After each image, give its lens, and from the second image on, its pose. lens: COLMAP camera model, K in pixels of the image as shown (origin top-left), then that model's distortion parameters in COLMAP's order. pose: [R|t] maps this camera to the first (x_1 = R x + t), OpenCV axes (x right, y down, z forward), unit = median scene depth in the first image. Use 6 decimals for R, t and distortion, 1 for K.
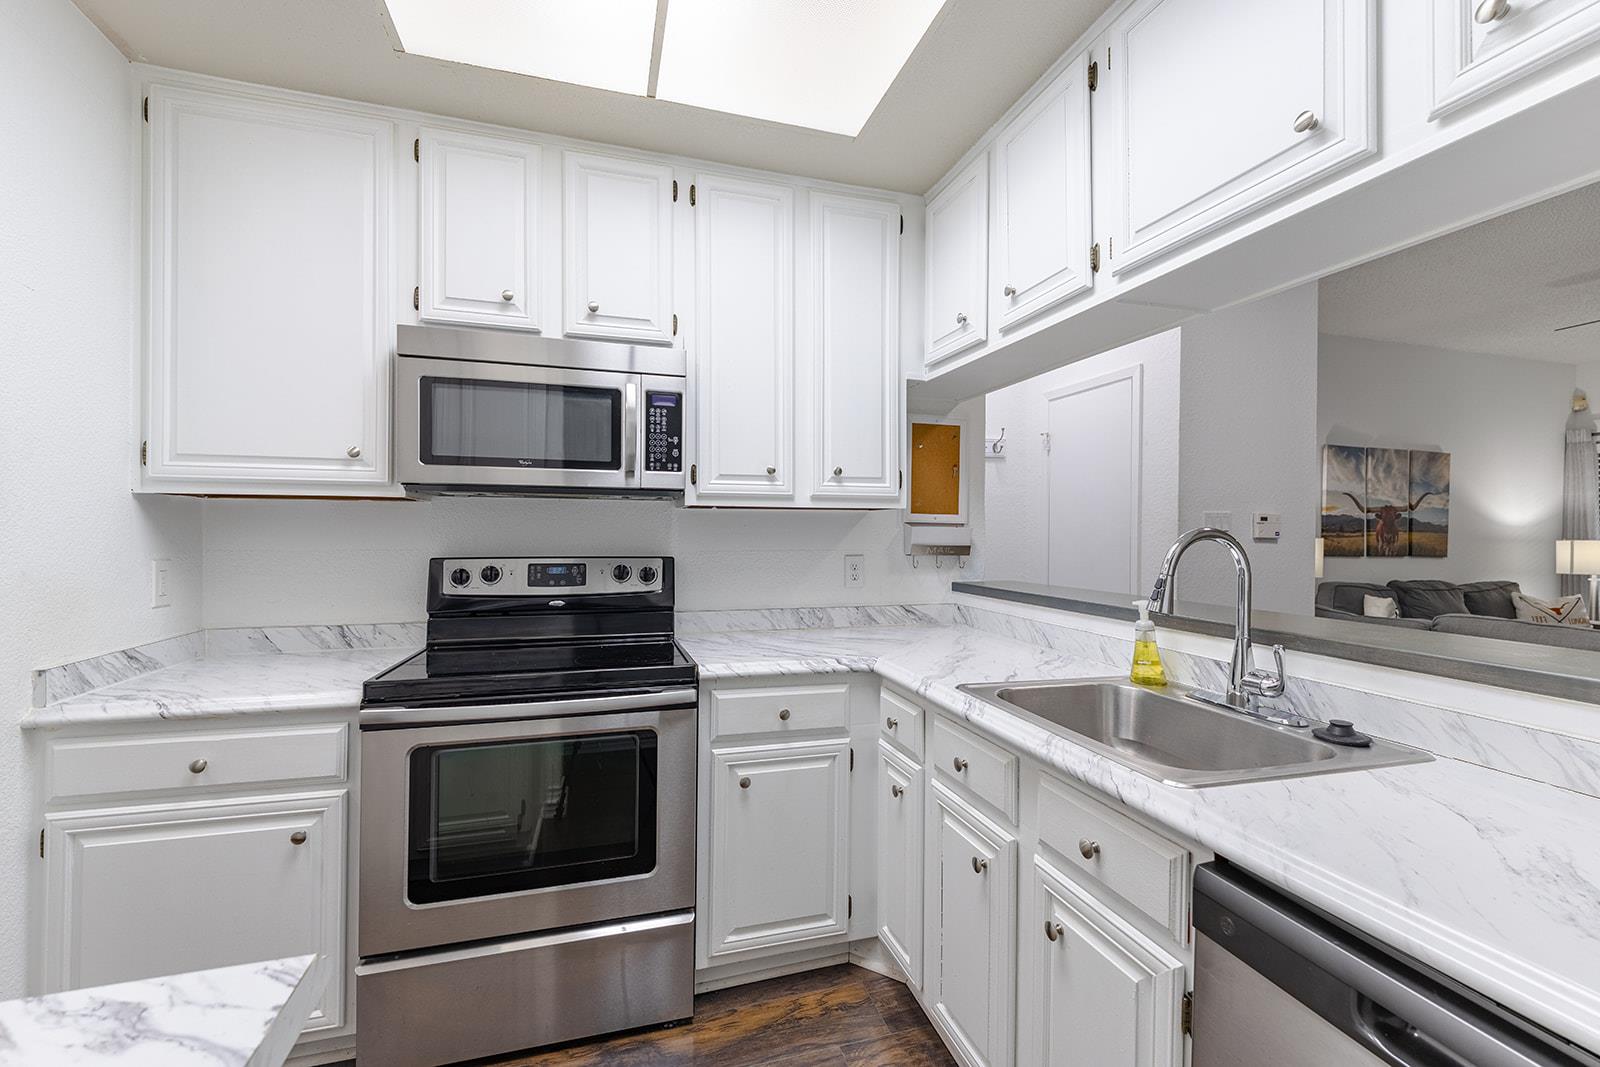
lens RADIAL K [[664.6, 0, 811.1], [0, 664.6, 529.1], [0, 0, 1]] dist [0.004266, -0.000075]
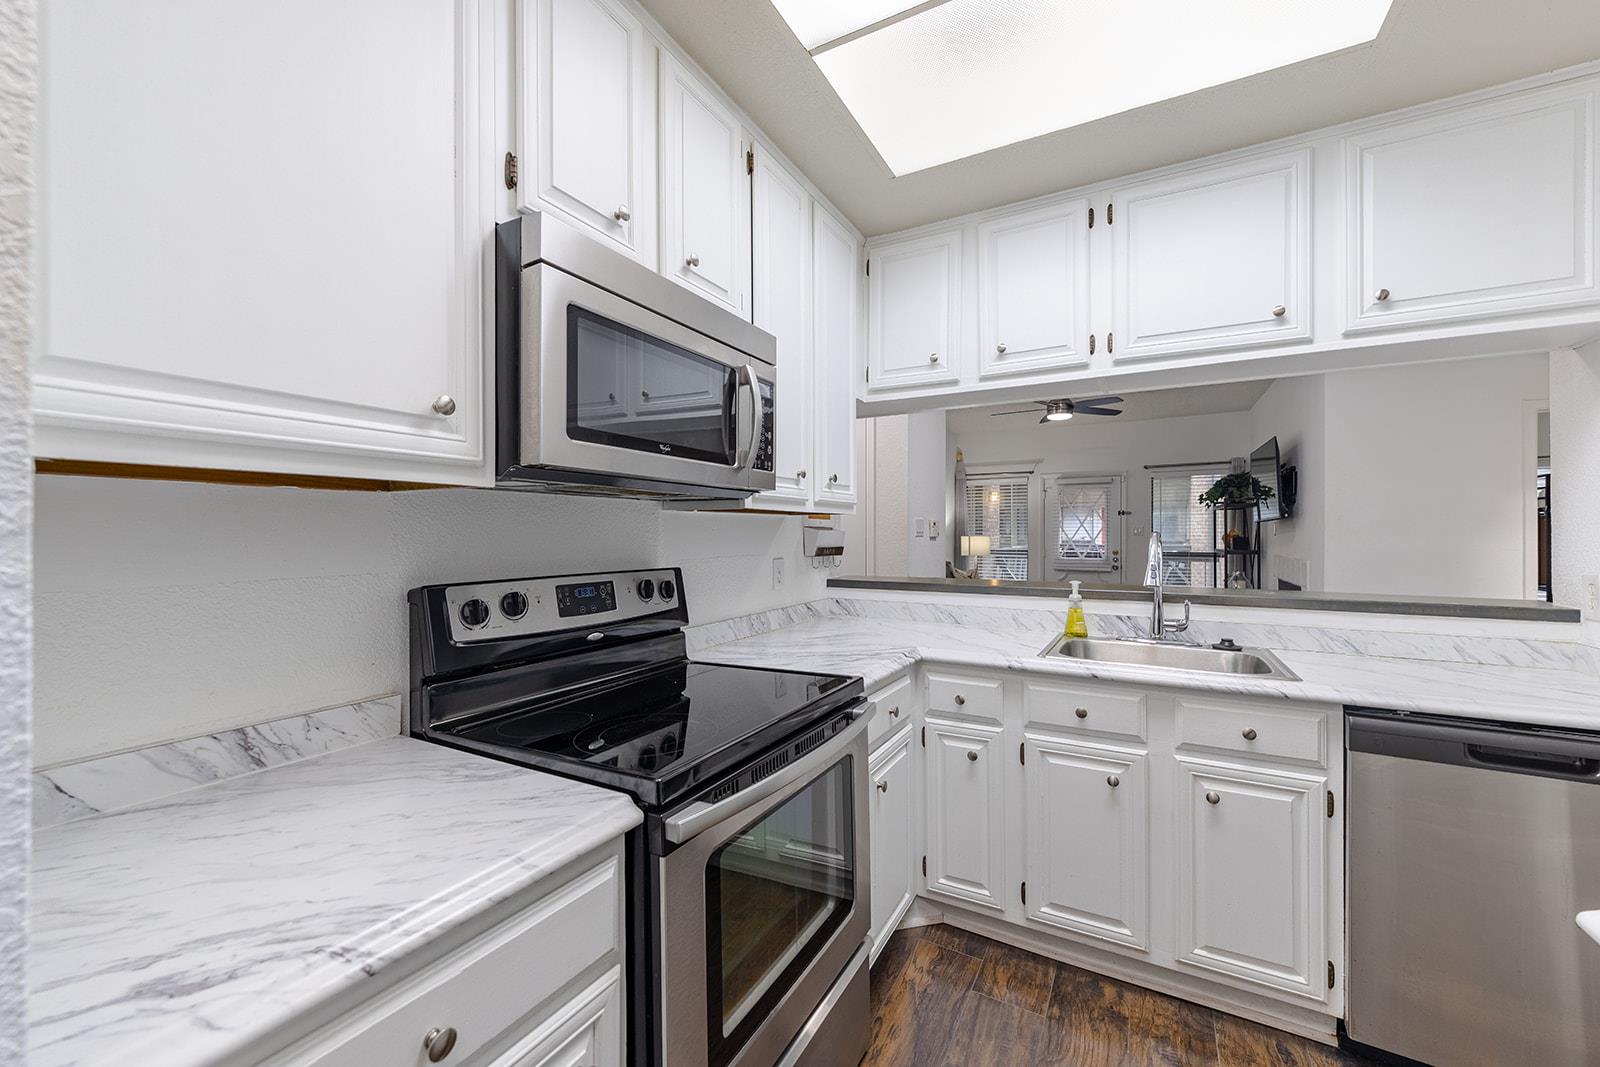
lens RADIAL K [[628.8, 0, 799.0], [0, 628.8, 529.0], [0, 0, 1]] dist [0.000456, -0.000432]
pose [[0.717663, -0.002657, 0.696385, -0.569922], [0.002869, 0.999996, 0.000858, -0.006614], [-0.696384, 0.001382, 0.717668, 0.271816]]
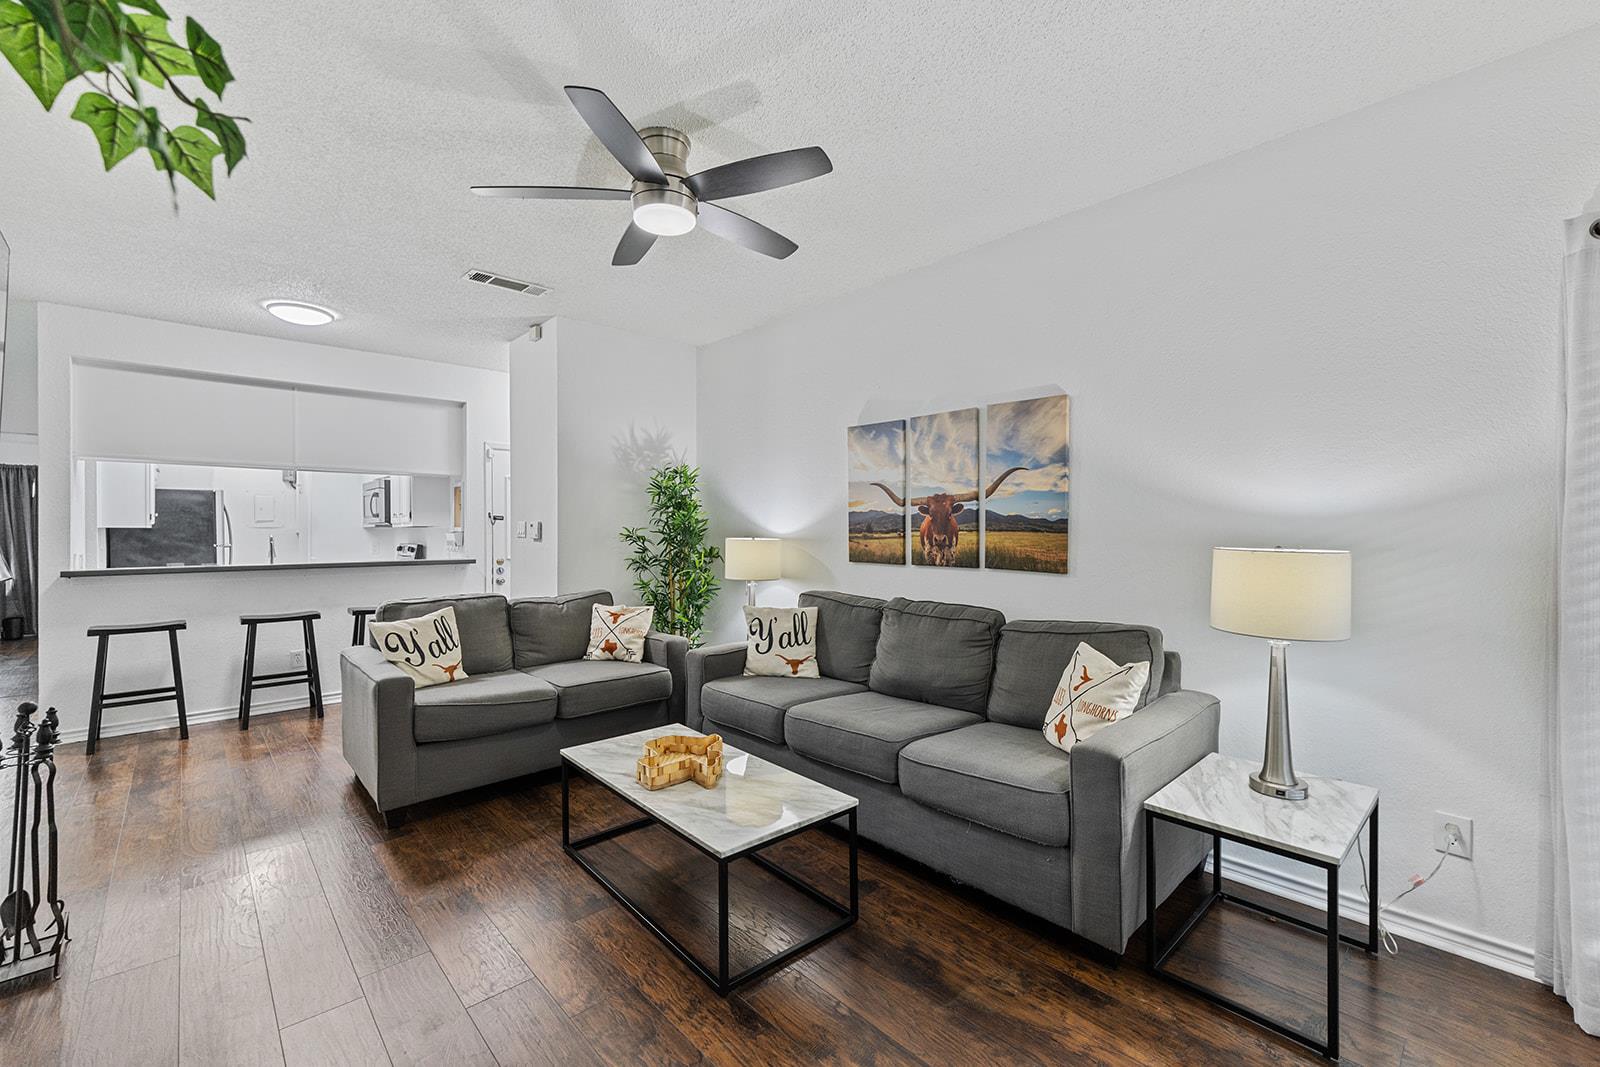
lens RADIAL K [[664.6, 0, 808.9], [0, 664.6, 548.7], [0, 0, 1]] dist [0.004266, -0.000075]
pose [[0.440679, 0.013414, -0.897565, 2.742025], [0.007195, 0.999803, 0.018474, 0.015780], [0.897636, -0.014599, 0.440495, 1.080156]]
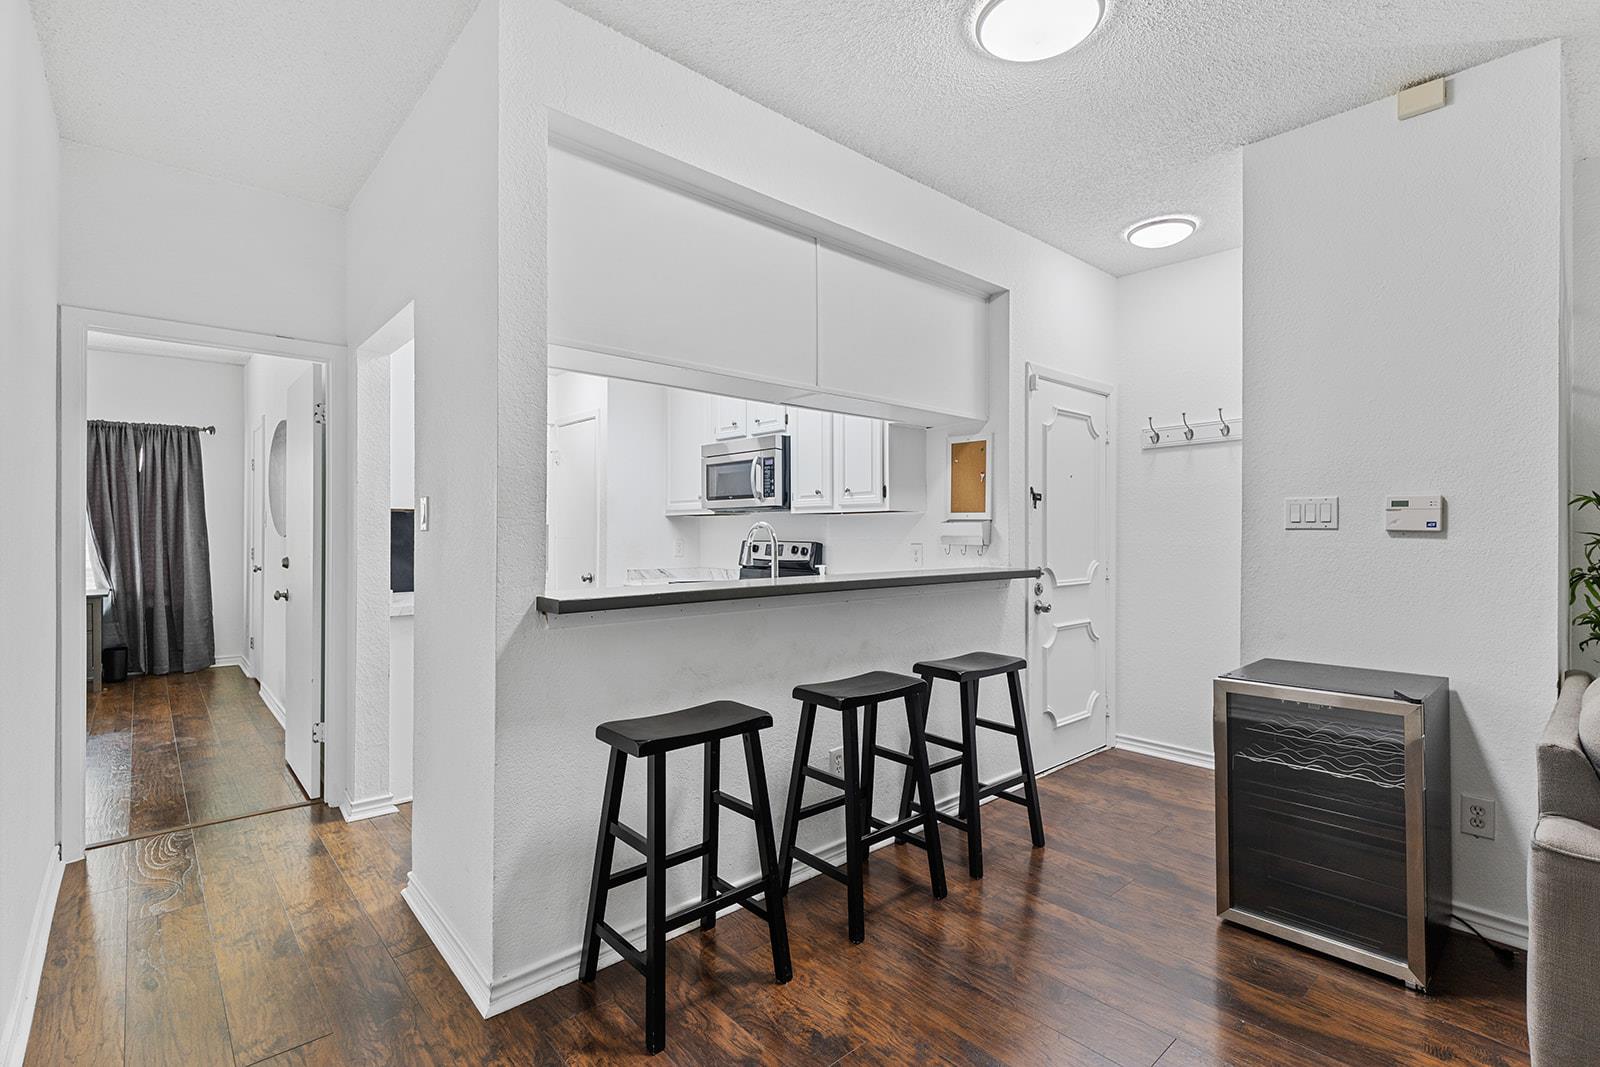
lens RADIAL K [[748.6, 0, 801.6], [0, 748.6, 534.0], [0, 0, 1]] dist [0.006693, 0.000524]
pose [[0.414072, -0.002831, -0.910240, 1.376011], [0.001960, 0.999996, -0.002218, 0.020739], [0.910242, -0.000865, 0.414076, 0.118350]]
